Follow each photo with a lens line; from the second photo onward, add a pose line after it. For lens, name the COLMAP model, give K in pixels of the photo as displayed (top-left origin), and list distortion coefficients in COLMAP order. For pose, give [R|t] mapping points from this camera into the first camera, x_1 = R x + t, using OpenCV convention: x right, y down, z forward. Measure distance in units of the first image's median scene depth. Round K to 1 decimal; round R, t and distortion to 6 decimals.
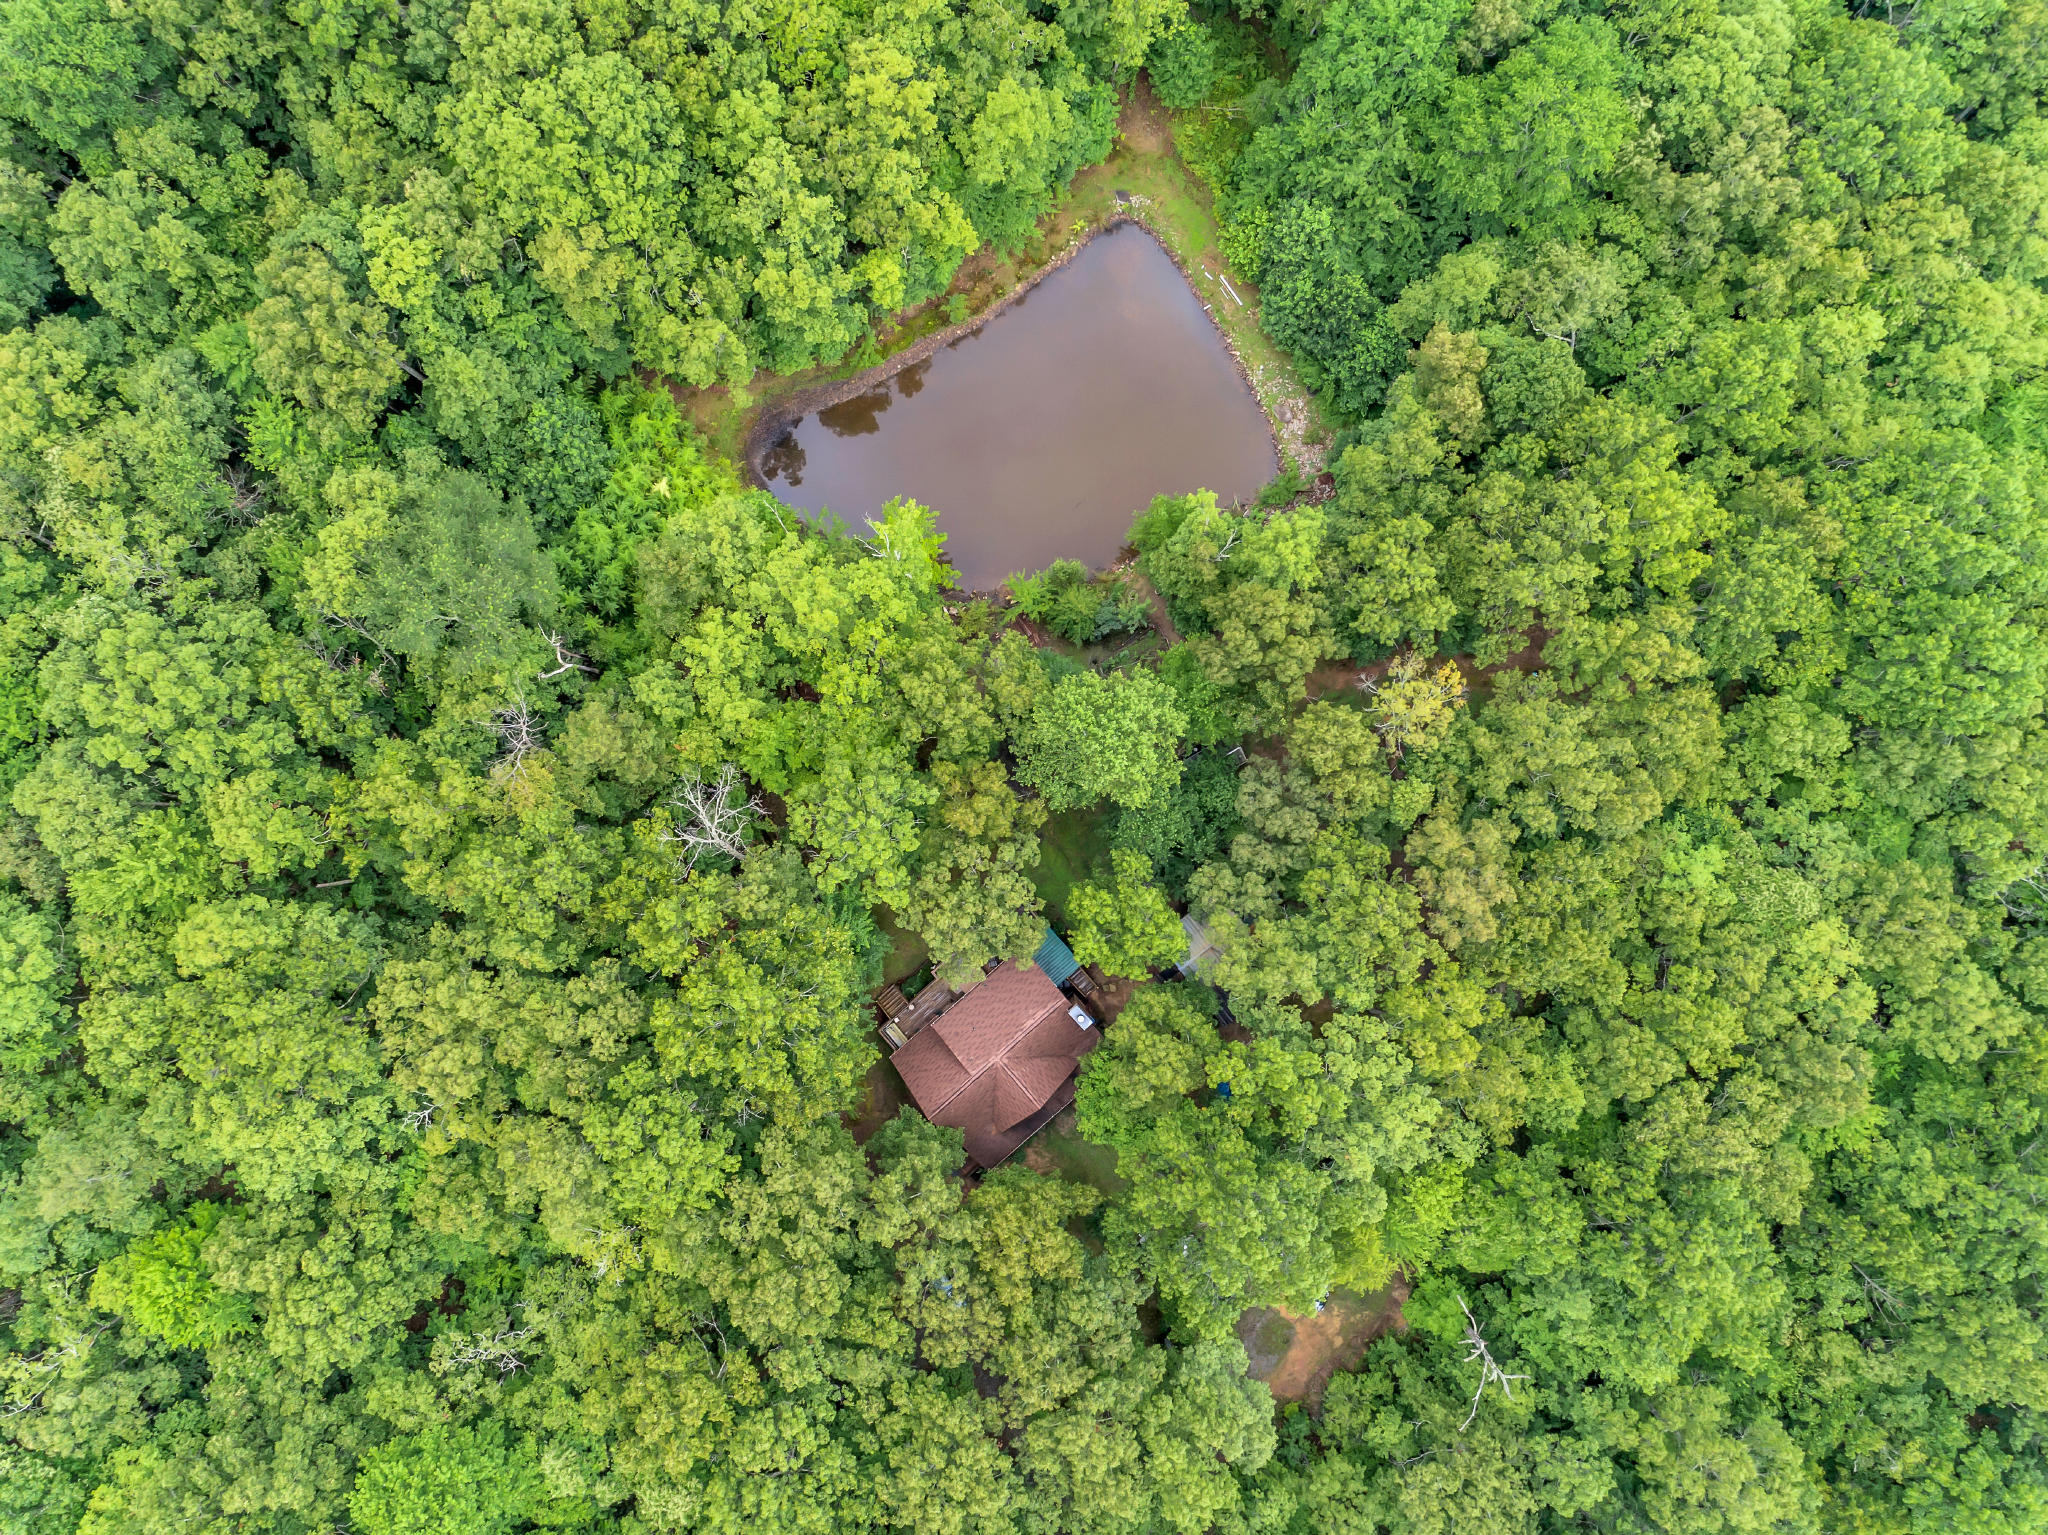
lens RADIAL K [[1534.3, 0, 1004.4], [0, 1534.3, 761.2], [0, 0, 1]] dist [0.020304, 0.013679]
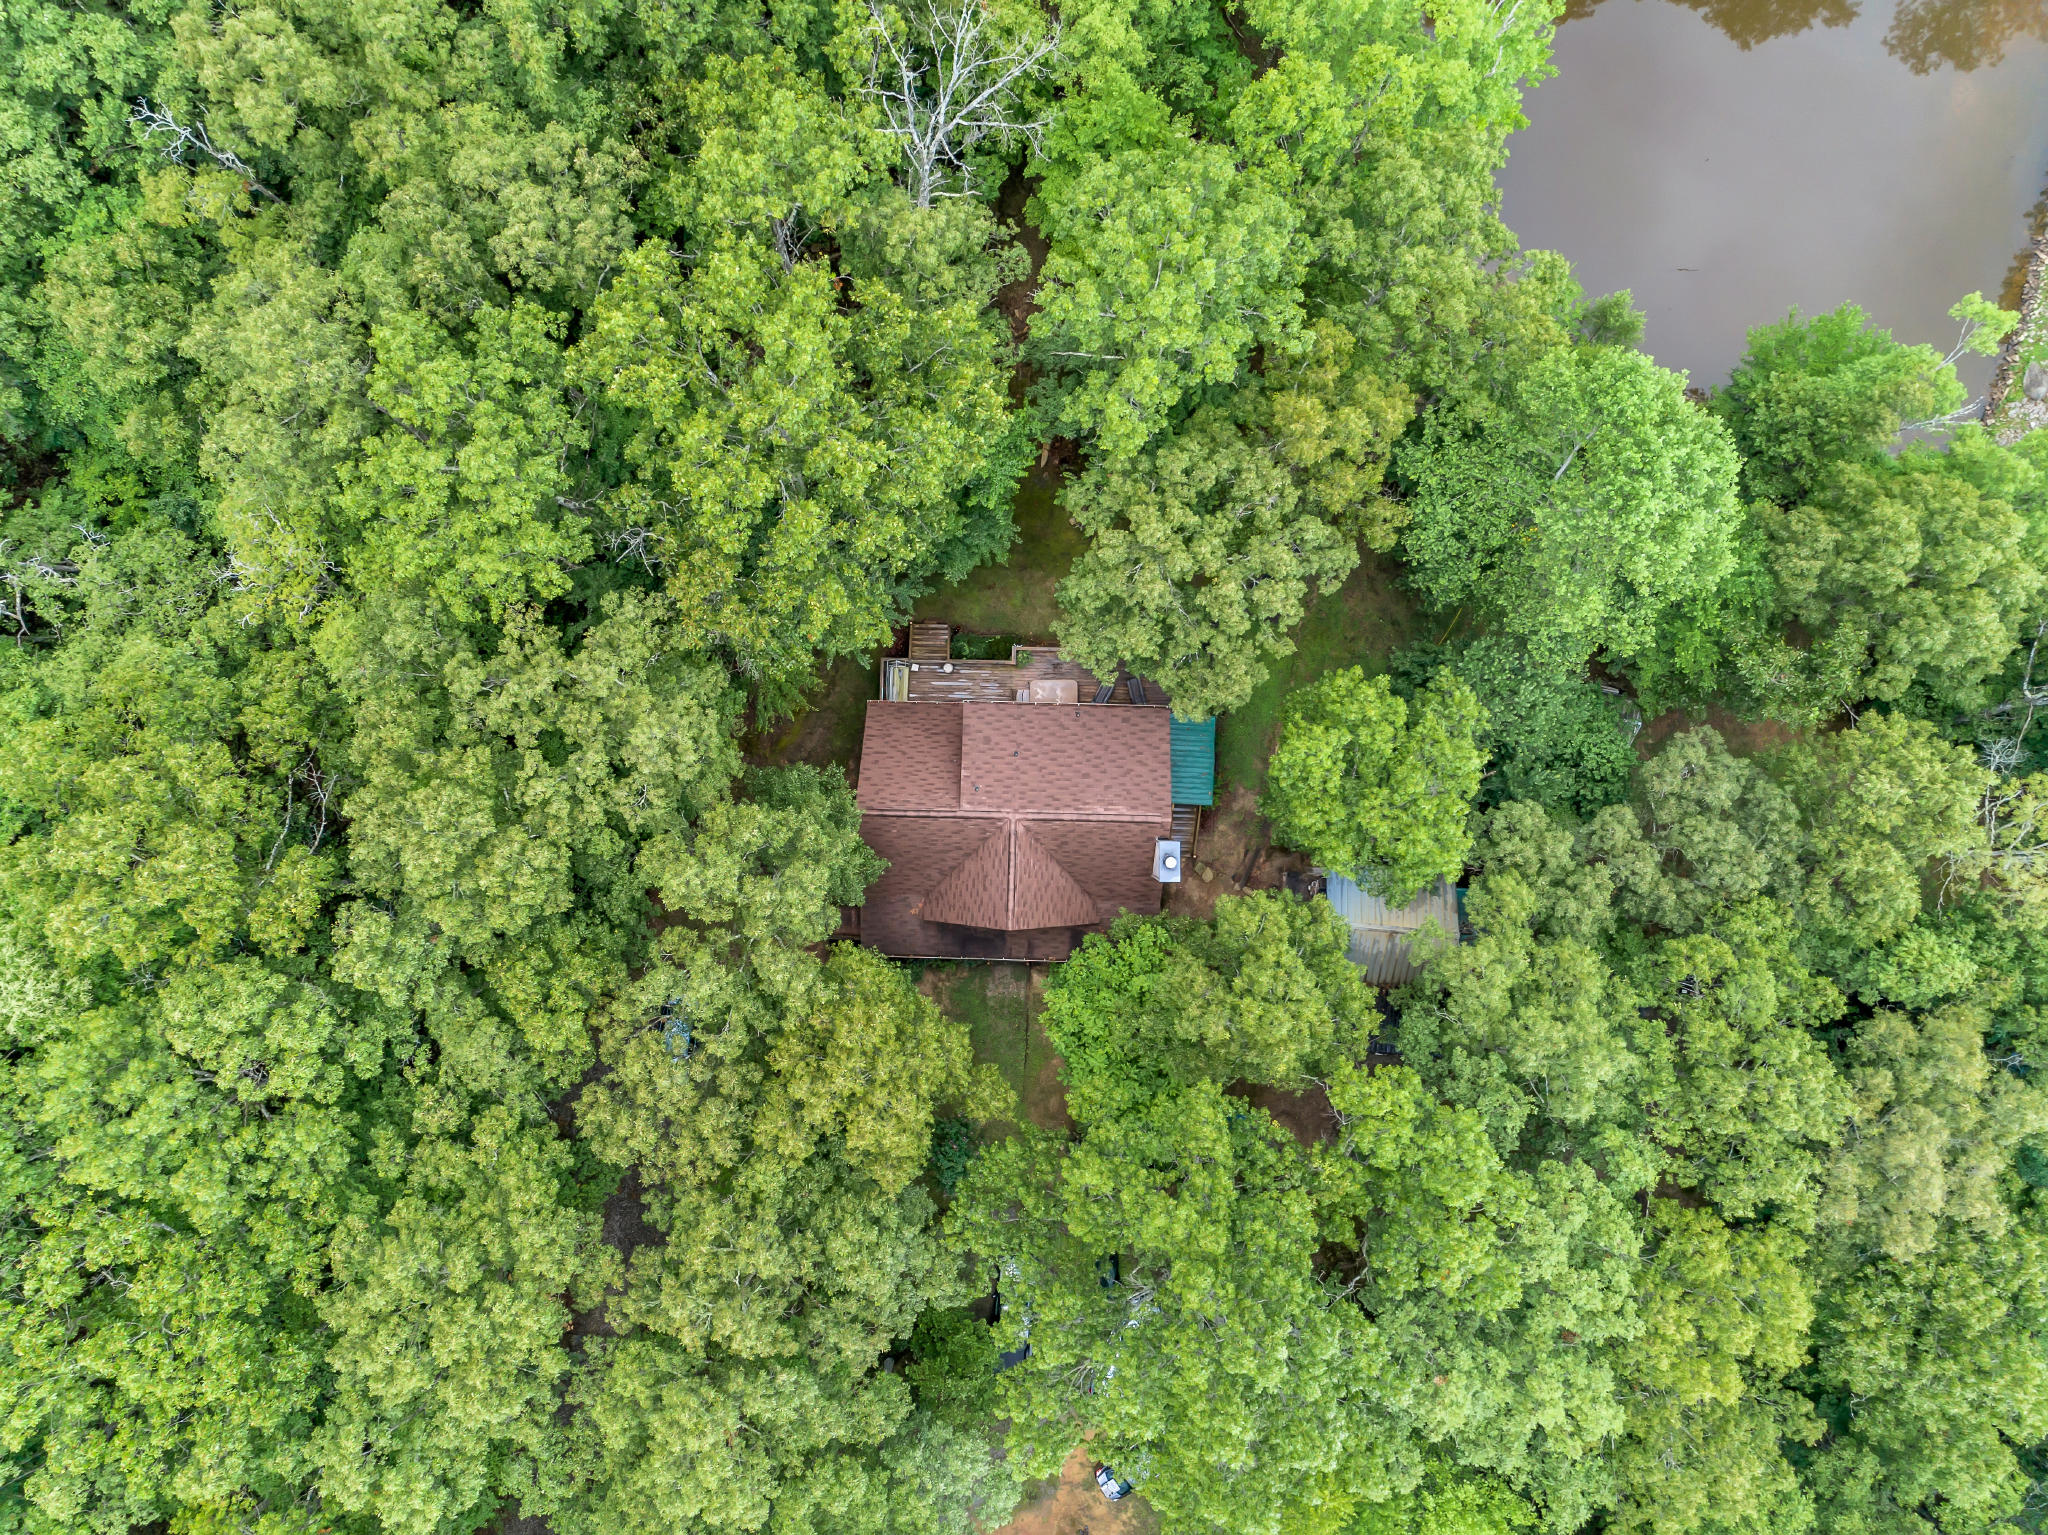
lens RADIAL K [[1534.3, 0, 1004.4], [0, 1534.3, 761.2], [0, 0, 1]] dist [0.020304, 0.013679]
pose [[0.736743, 0.676165, 0.003102, -0.025538], [-0.676076, 0.736553, 0.020291, 0.188135], [0.011436, -0.017046, 0.999789, 0.473765]]
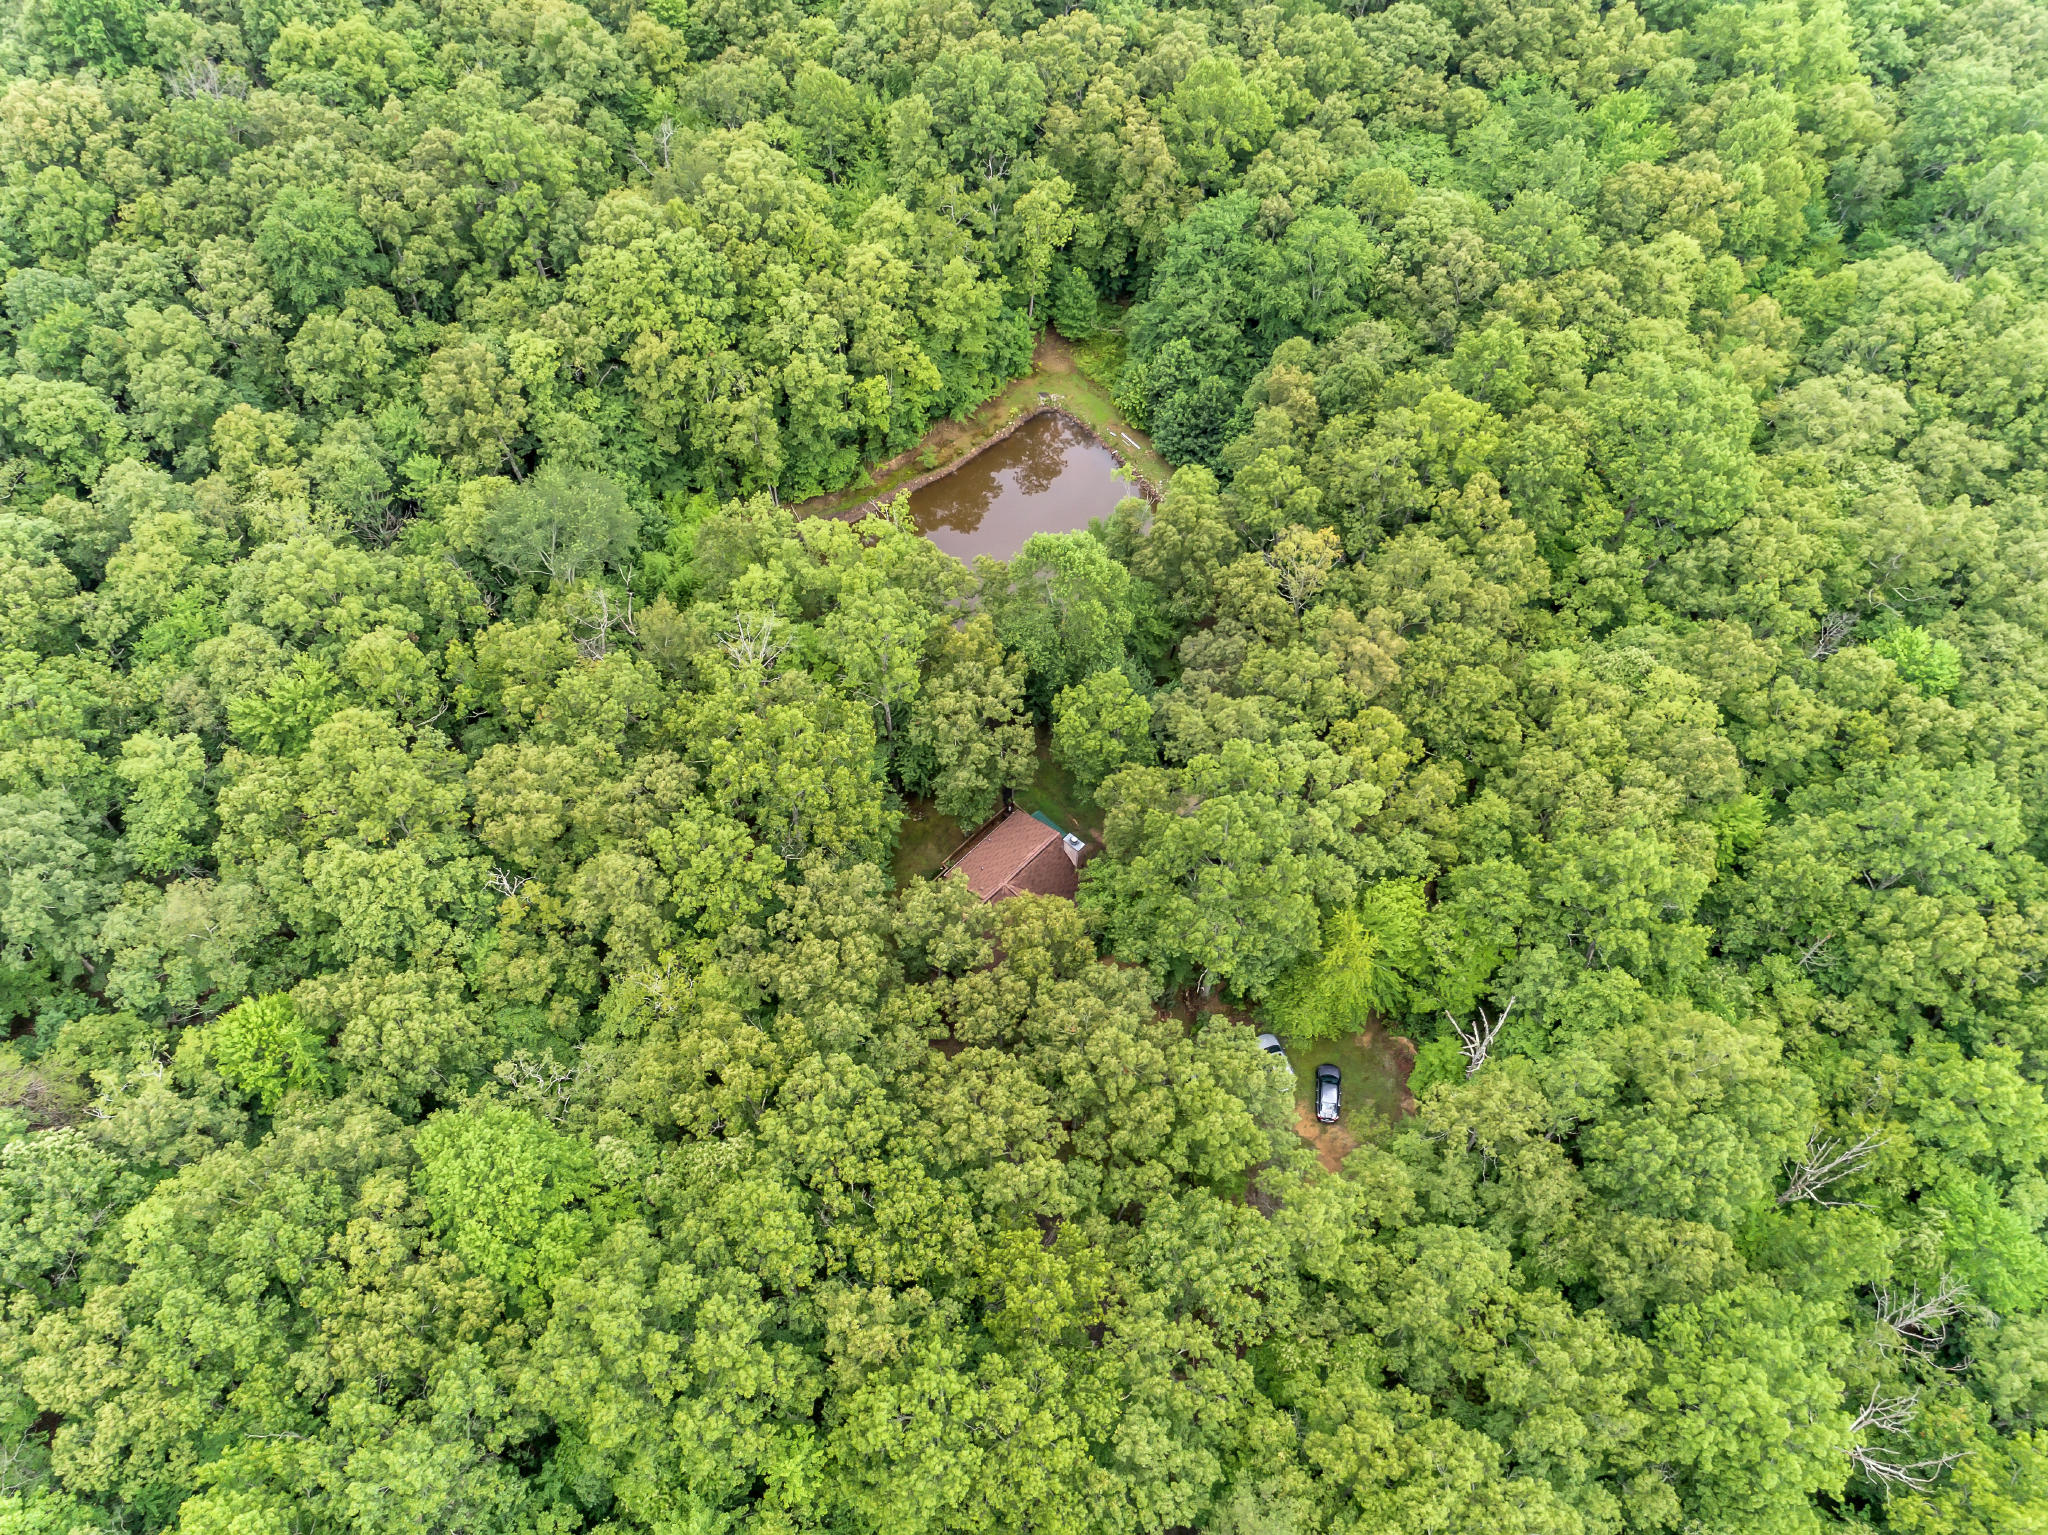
lens RADIAL K [[1534.3, 0, 1004.4], [0, 1534.3, 761.2], [0, 0, 1]] dist [0.020304, 0.013679]
pose [[0.996501, -0.073551, 0.039694, -0.047724], [0.083507, 0.856688, -0.509031, 0.768884], [0.003434, 0.510564, 0.859833, -0.018562]]
